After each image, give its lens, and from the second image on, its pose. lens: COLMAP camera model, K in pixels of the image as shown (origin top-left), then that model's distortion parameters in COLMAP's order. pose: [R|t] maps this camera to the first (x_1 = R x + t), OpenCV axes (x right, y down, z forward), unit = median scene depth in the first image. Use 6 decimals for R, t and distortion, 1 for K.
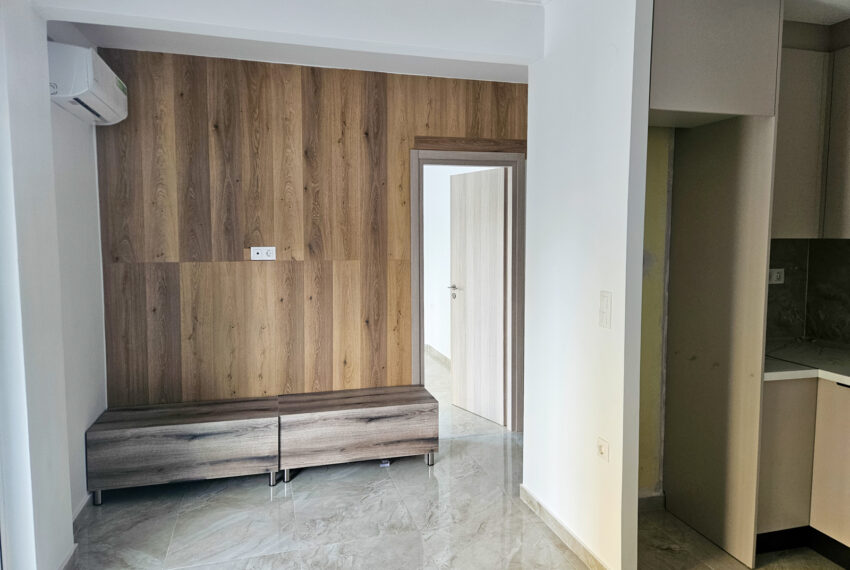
lens RADIAL K [[565.9, 0, 421.6], [0, 565.9, 278.7], [0, 0, 1]] dist [0.095089, -0.082461]
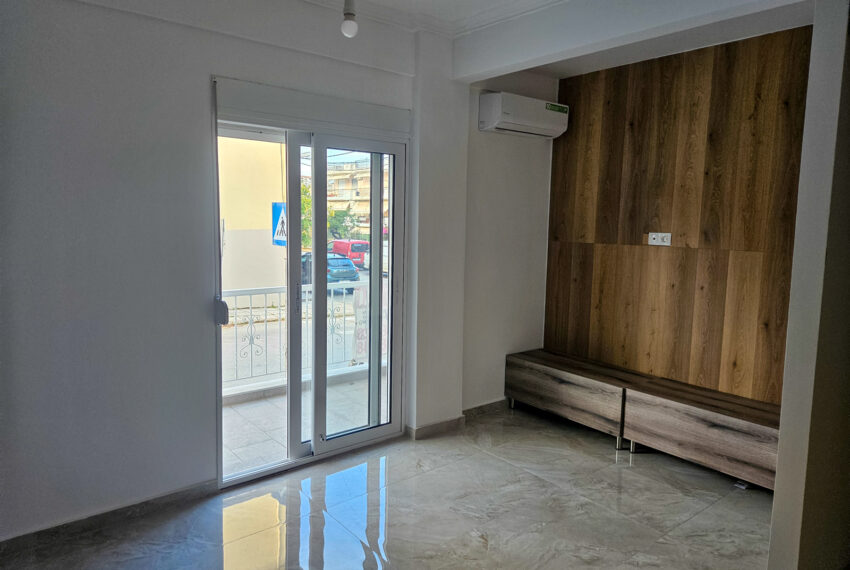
lens RADIAL K [[565.9, 0, 421.6], [0, 565.9, 278.7], [0, 0, 1]] dist [0.095089, -0.082461]
pose [[0.404738, 0.104697, -0.908419, 0.514771], [-0.094532, 0.992892, 0.072315, -0.007131], [0.909533, 0.056606, 0.411758, 0.175136]]
